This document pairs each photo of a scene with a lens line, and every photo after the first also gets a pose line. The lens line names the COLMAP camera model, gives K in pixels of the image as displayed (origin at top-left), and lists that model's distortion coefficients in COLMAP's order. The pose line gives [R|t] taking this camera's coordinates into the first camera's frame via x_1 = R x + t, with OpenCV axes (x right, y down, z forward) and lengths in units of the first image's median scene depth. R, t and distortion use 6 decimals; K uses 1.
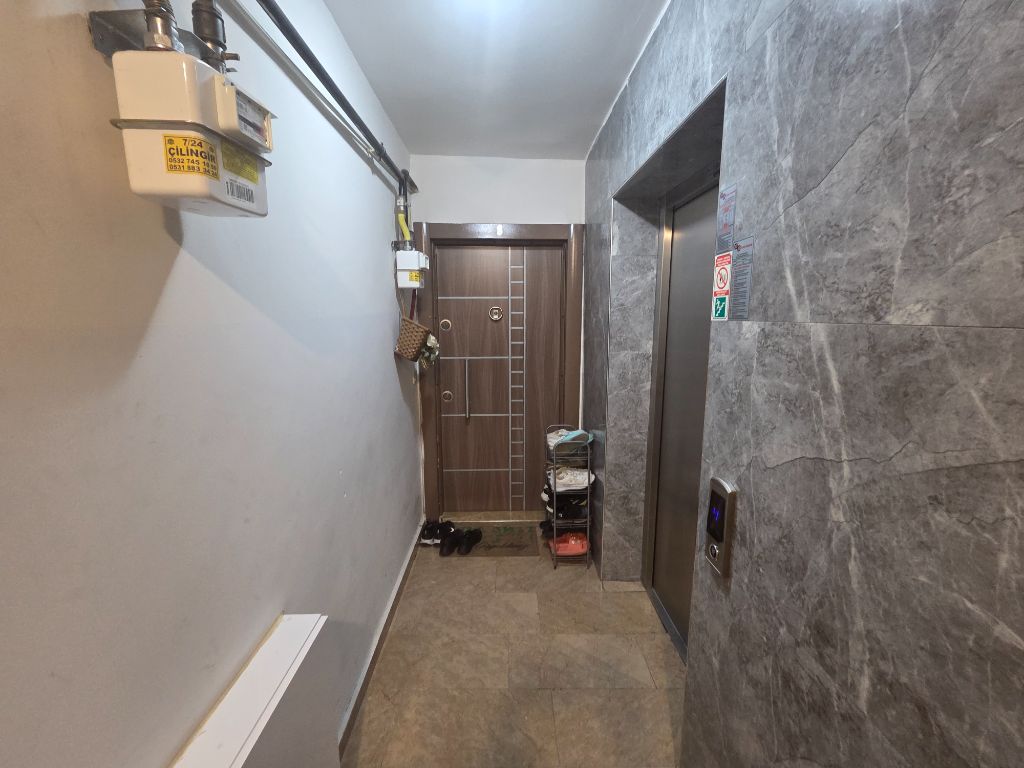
lens RADIAL K [[419.2, 0, 511.1], [0, 419.2, 380.6], [0, 0, 1]] dist [0.002703, -0.000241]
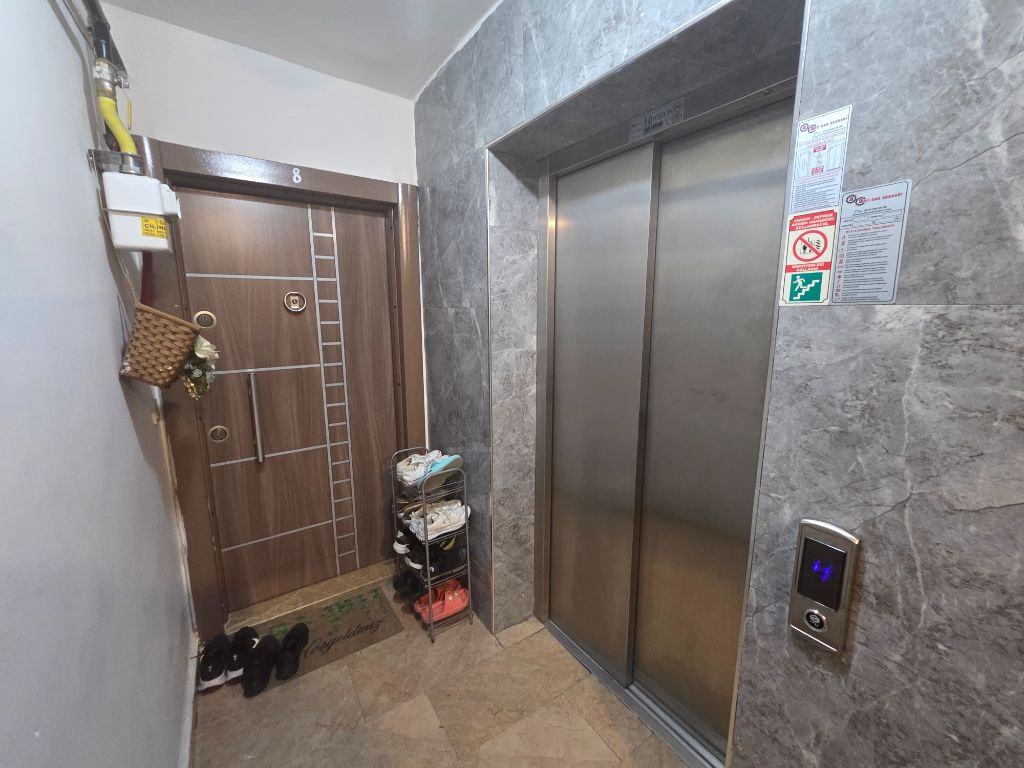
lens RADIAL K [[419.2, 0, 511.1], [0, 419.2, 380.6], [0, 0, 1]] dist [0.002703, -0.000241]
pose [[0.838999, -0.091764, 0.536339, -0.150852], [0.083489, 0.995715, 0.039758, -0.039902], [-0.537689, 0.011421, 0.843066, 0.309783]]
